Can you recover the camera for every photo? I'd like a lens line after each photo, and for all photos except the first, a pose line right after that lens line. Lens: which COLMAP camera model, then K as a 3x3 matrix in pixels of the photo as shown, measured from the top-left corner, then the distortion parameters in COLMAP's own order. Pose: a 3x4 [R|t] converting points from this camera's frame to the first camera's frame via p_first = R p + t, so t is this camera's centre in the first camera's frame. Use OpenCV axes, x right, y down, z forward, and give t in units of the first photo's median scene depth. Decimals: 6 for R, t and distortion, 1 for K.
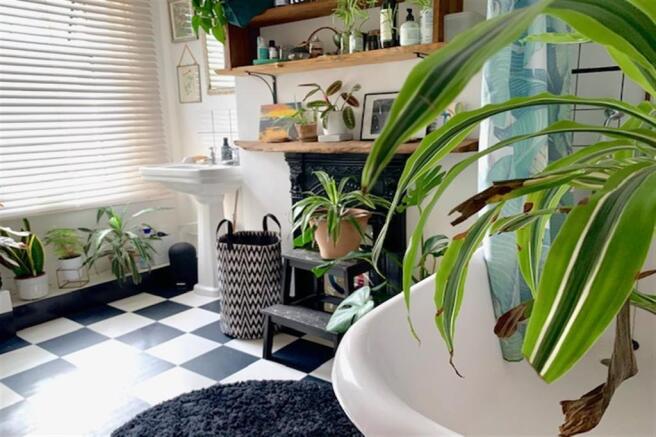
lens RADIAL K [[505.4, 0, 328.0], [0, 505.4, 218.5], [0, 0, 1]] dist [0.061666, -0.146080]
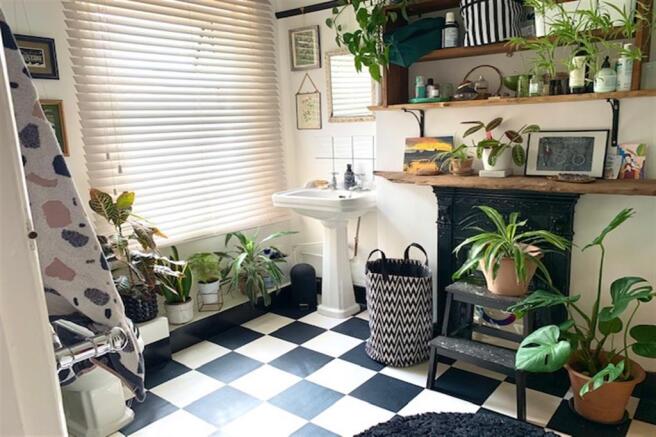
lens RADIAL K [[505.4, 0, 328.0], [0, 505.4, 218.5], [0, 0, 1]] dist [0.061666, -0.146080]
pose [[0.998124, -0.007554, -0.060751, -0.238522], [0.007749, 0.999966, 0.002978, -0.066946], [0.060727, -0.003444, 0.998148, -0.037319]]
